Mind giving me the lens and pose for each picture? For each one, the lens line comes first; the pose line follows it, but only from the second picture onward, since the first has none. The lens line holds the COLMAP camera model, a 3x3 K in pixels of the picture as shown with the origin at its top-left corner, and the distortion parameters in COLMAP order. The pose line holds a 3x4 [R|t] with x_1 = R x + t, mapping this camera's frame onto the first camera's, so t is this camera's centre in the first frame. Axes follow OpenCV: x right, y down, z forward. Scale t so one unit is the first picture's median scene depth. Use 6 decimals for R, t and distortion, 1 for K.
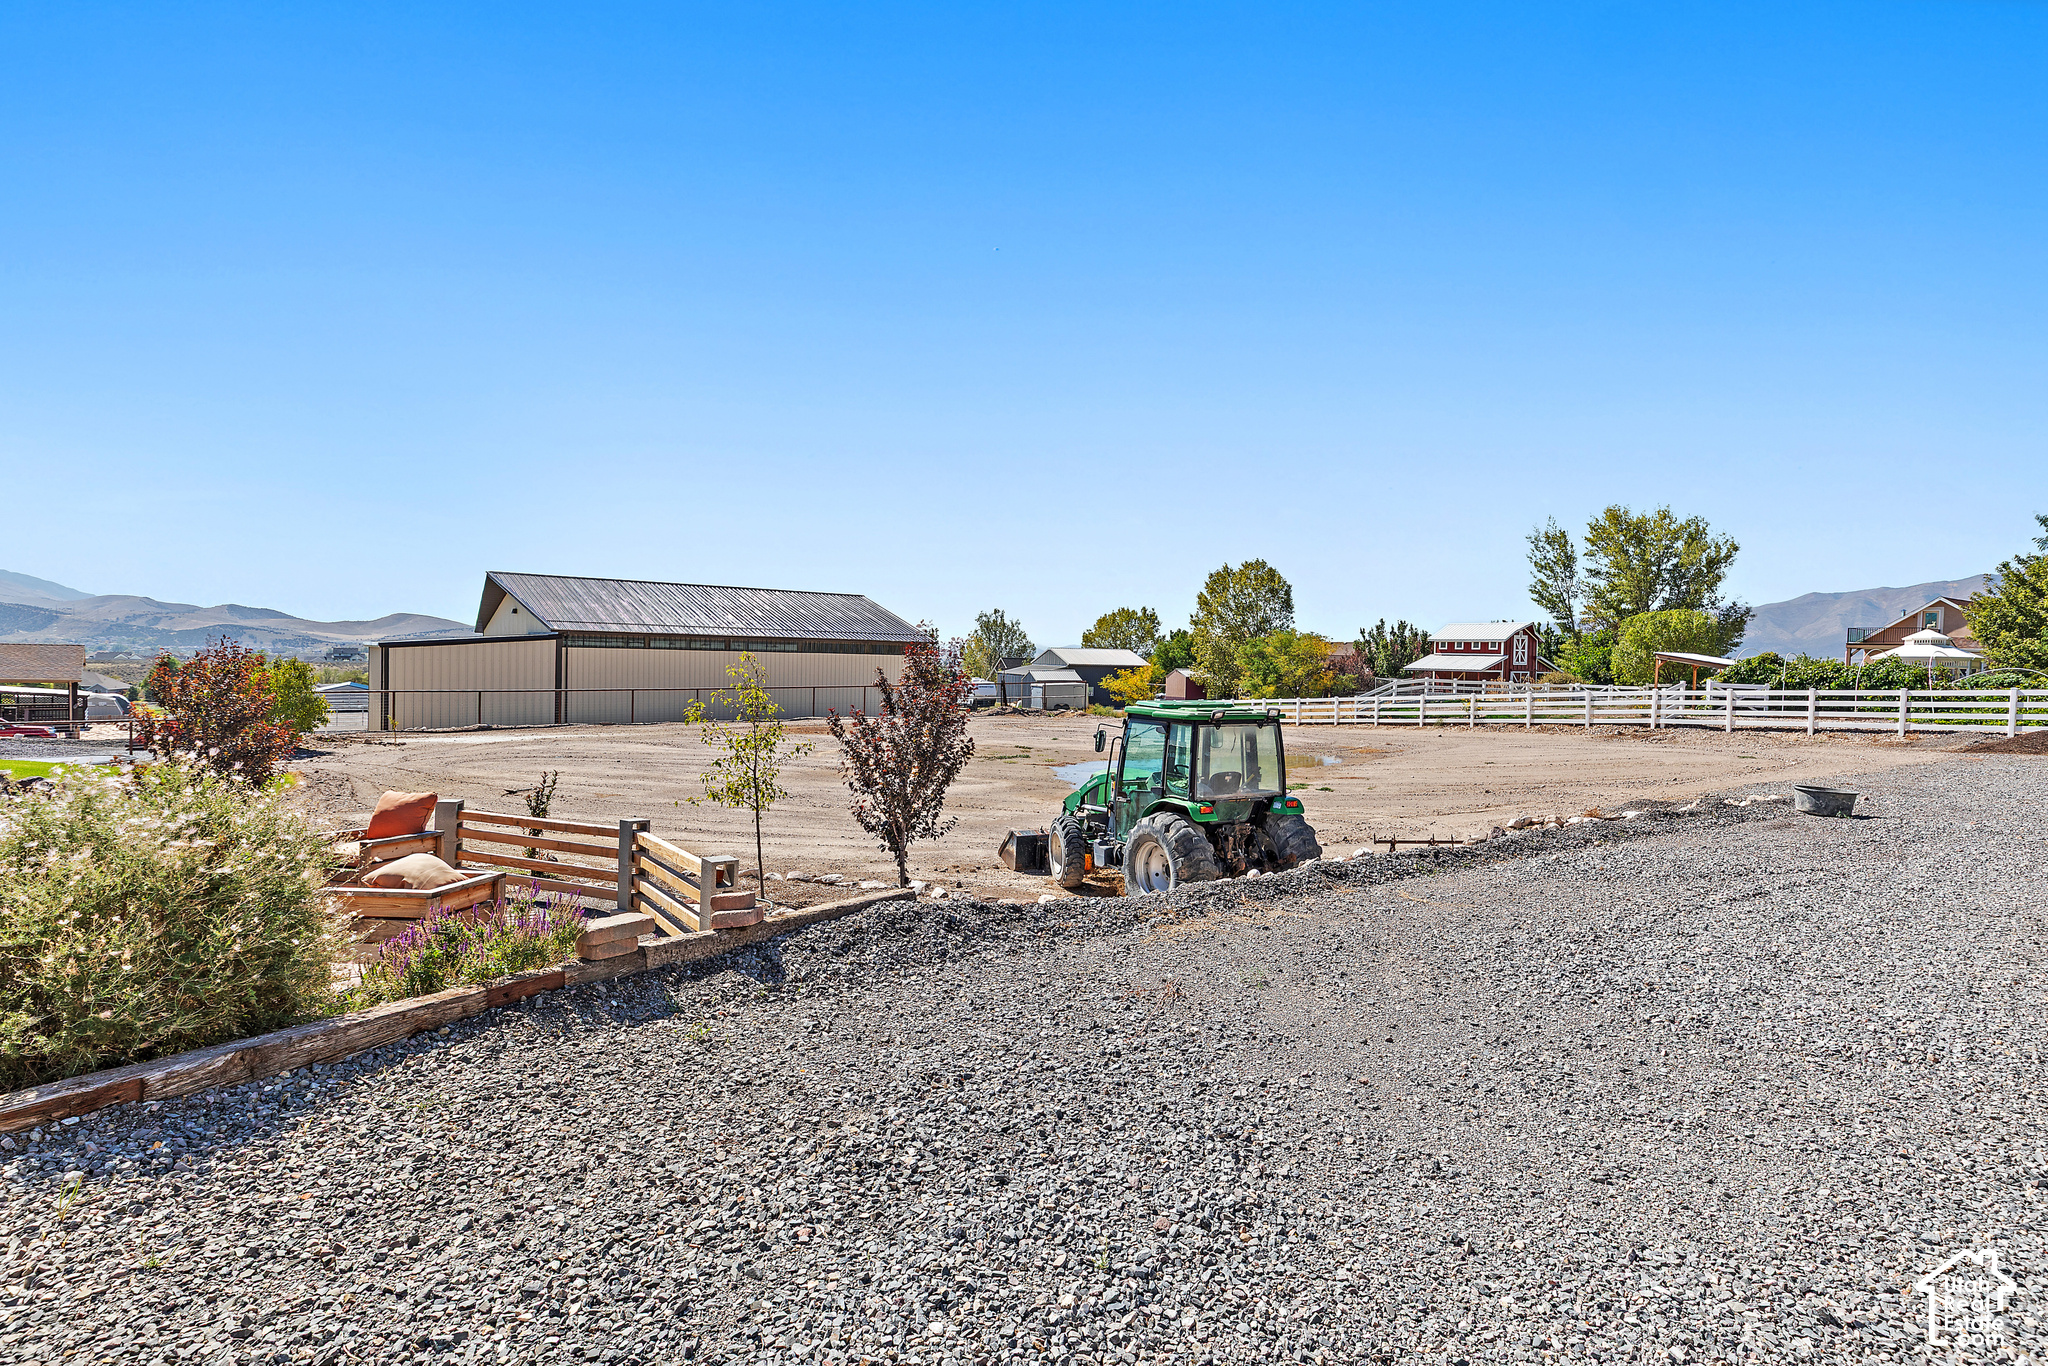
lens RADIAL K [[1015.3, 0, 1024.0], [0, 1015.3, 683.0], [0, 0, 1]] dist [-0.034171, -0.000302]
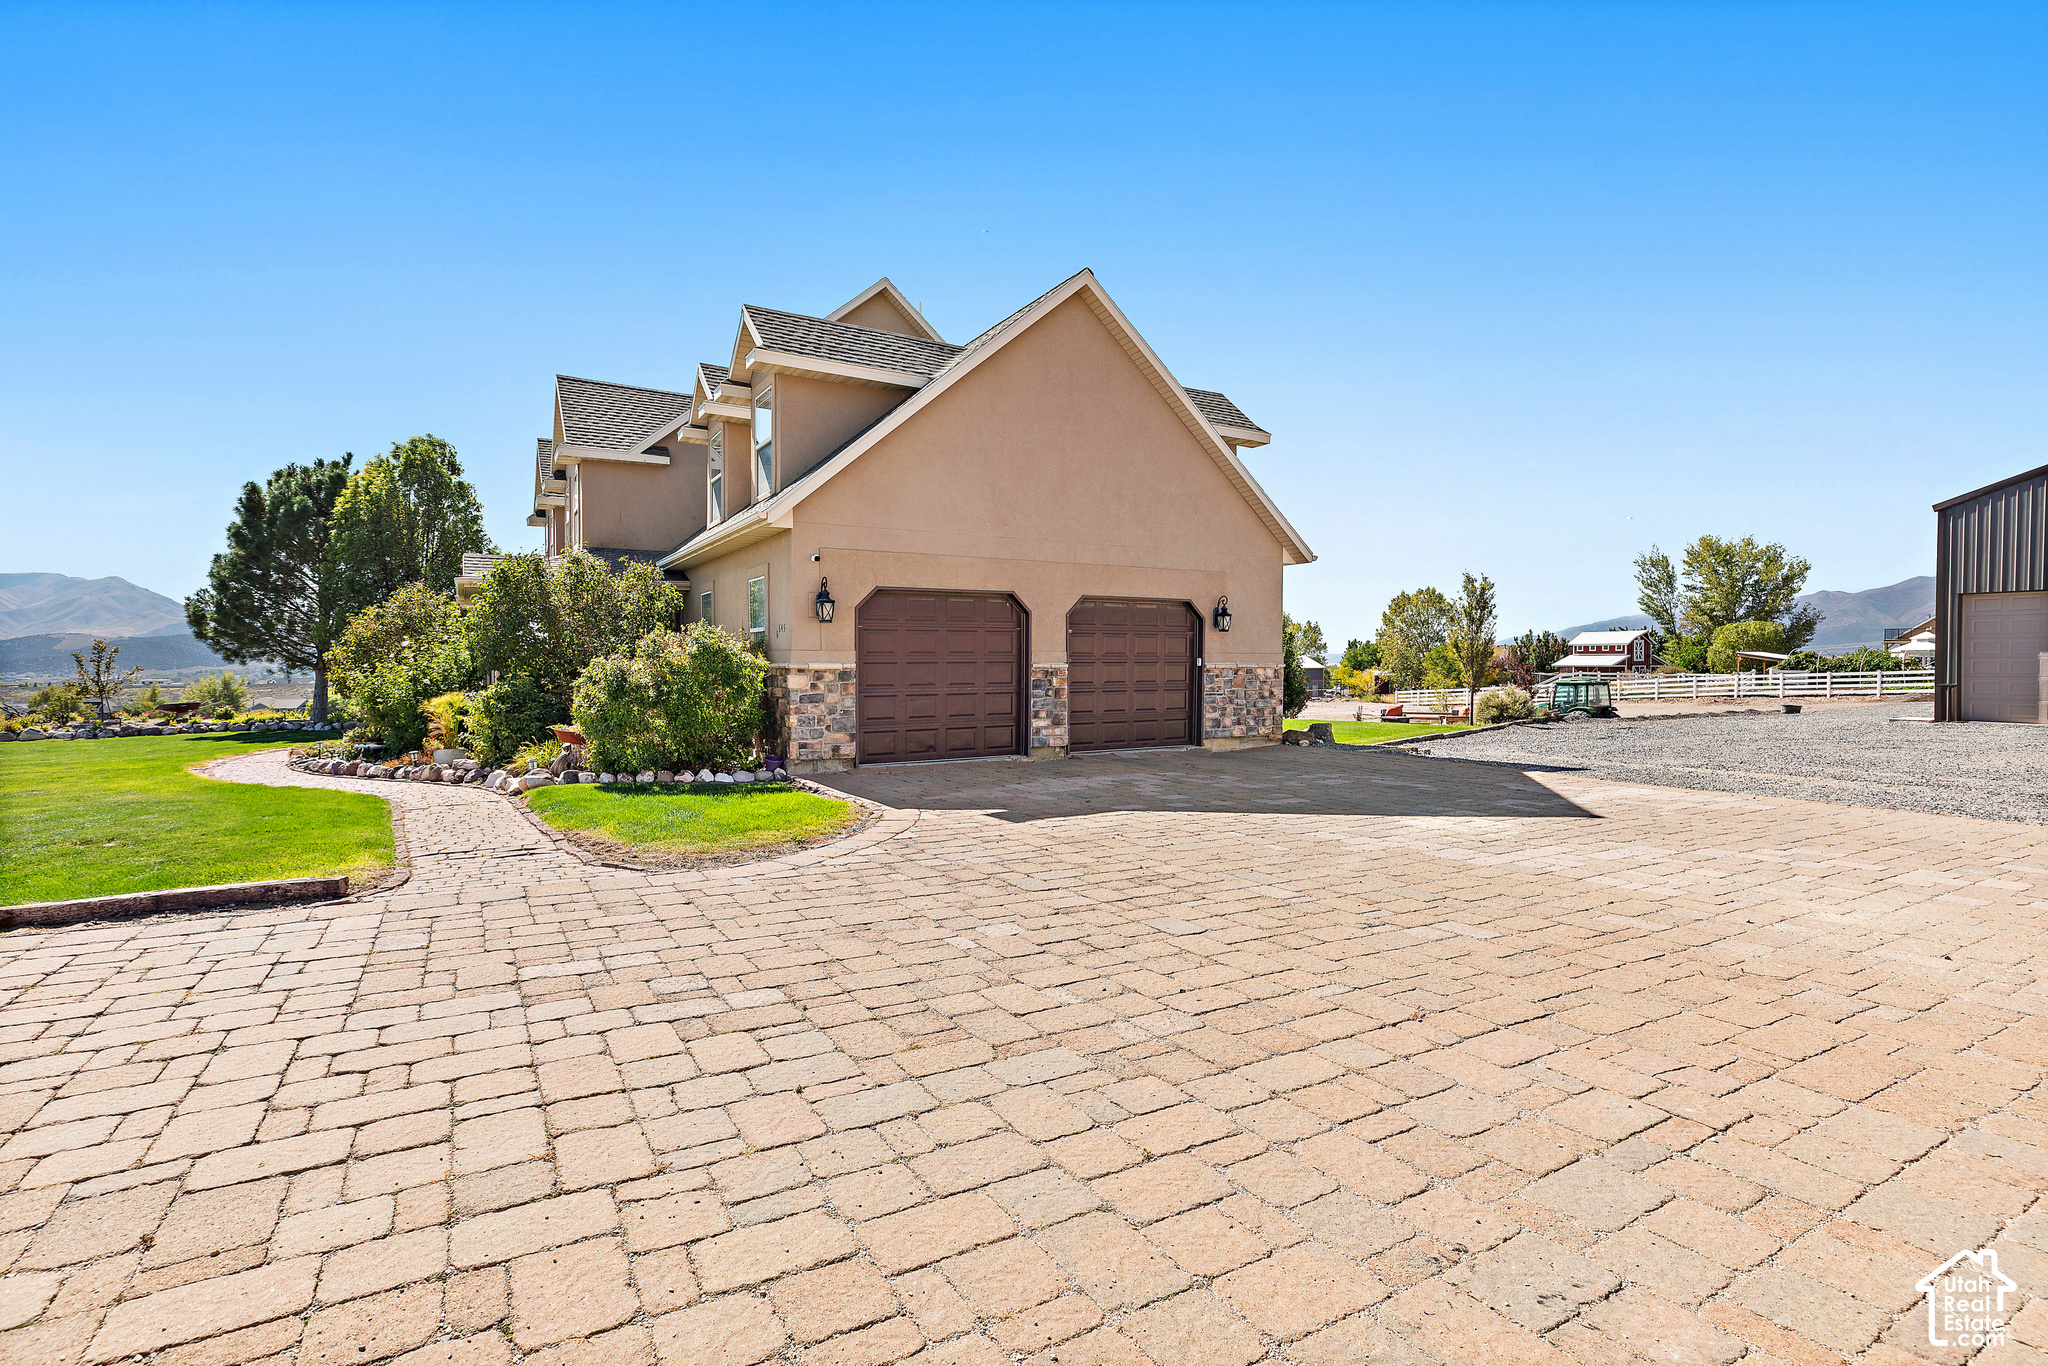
lens RADIAL K [[996.0, 0, 1033.1], [0, 996.0, 695.1], [0, 0, 1]] dist [-0.000560, -0.000522]
pose [[0.997772, -0.022928, -0.062645, -0.277825], [0.023394, 0.999704, 0.006705, 0.000867], [0.062473, -0.008156, 0.998013, -0.463789]]
